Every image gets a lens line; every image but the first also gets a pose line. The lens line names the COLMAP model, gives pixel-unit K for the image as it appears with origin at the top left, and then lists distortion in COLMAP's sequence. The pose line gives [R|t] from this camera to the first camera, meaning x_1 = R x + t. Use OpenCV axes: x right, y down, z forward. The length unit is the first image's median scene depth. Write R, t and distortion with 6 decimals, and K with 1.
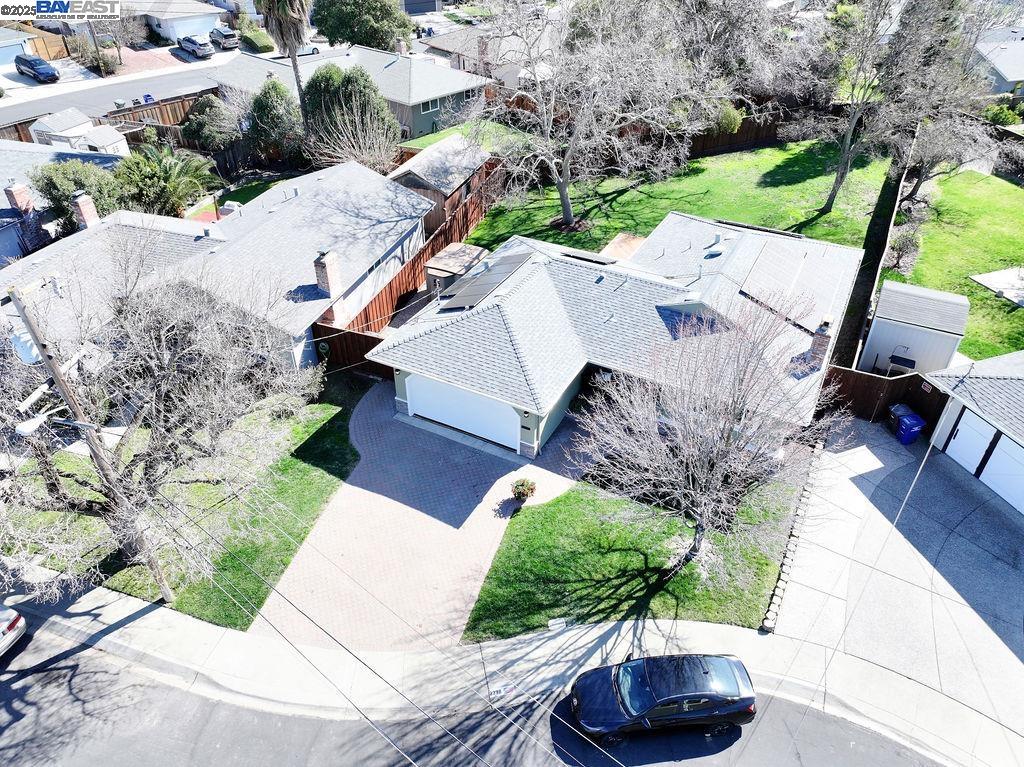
lens RADIAL K [[727.8, 0, 512.0], [0, 727.8, 383.5], [0, 0, 1]] dist [0.006551, 0.001192]
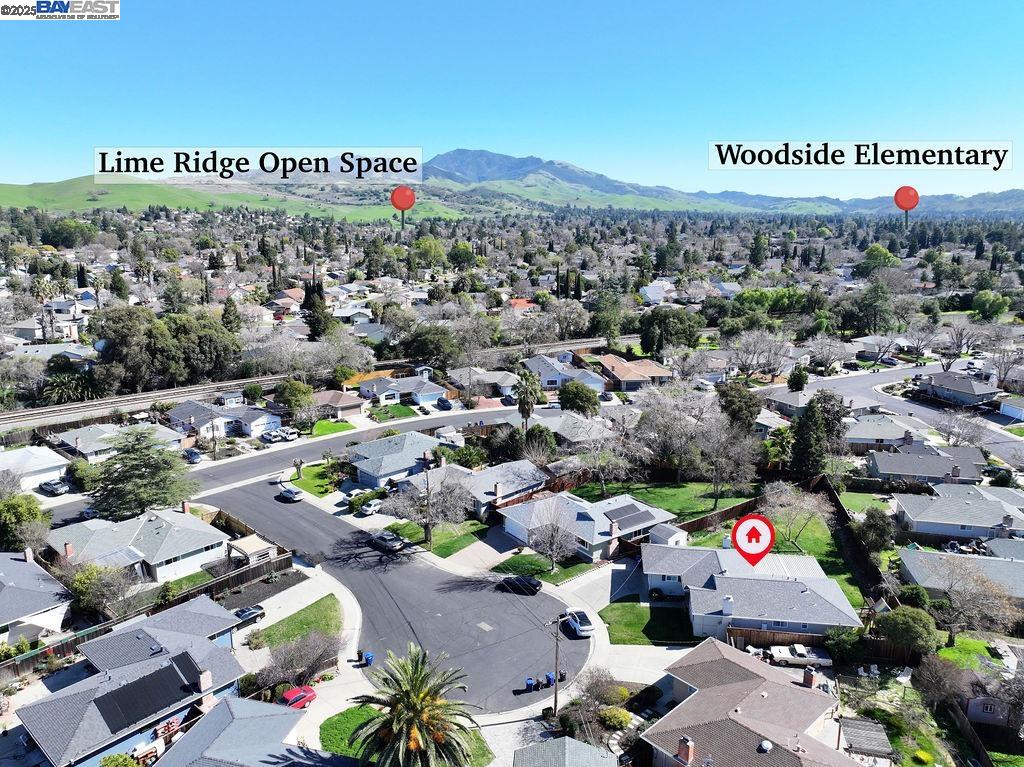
lens RADIAL K [[727.8, 0, 512.0], [0, 727.8, 383.5], [0, 0, 1]] dist [0.006551, 0.001192]
pose [[0.894922, 0.099829, -0.434913, 1.153092], [-0.262742, 0.905669, -0.332761, 0.480948], [0.360668, 0.412065, 0.836732, -1.886203]]
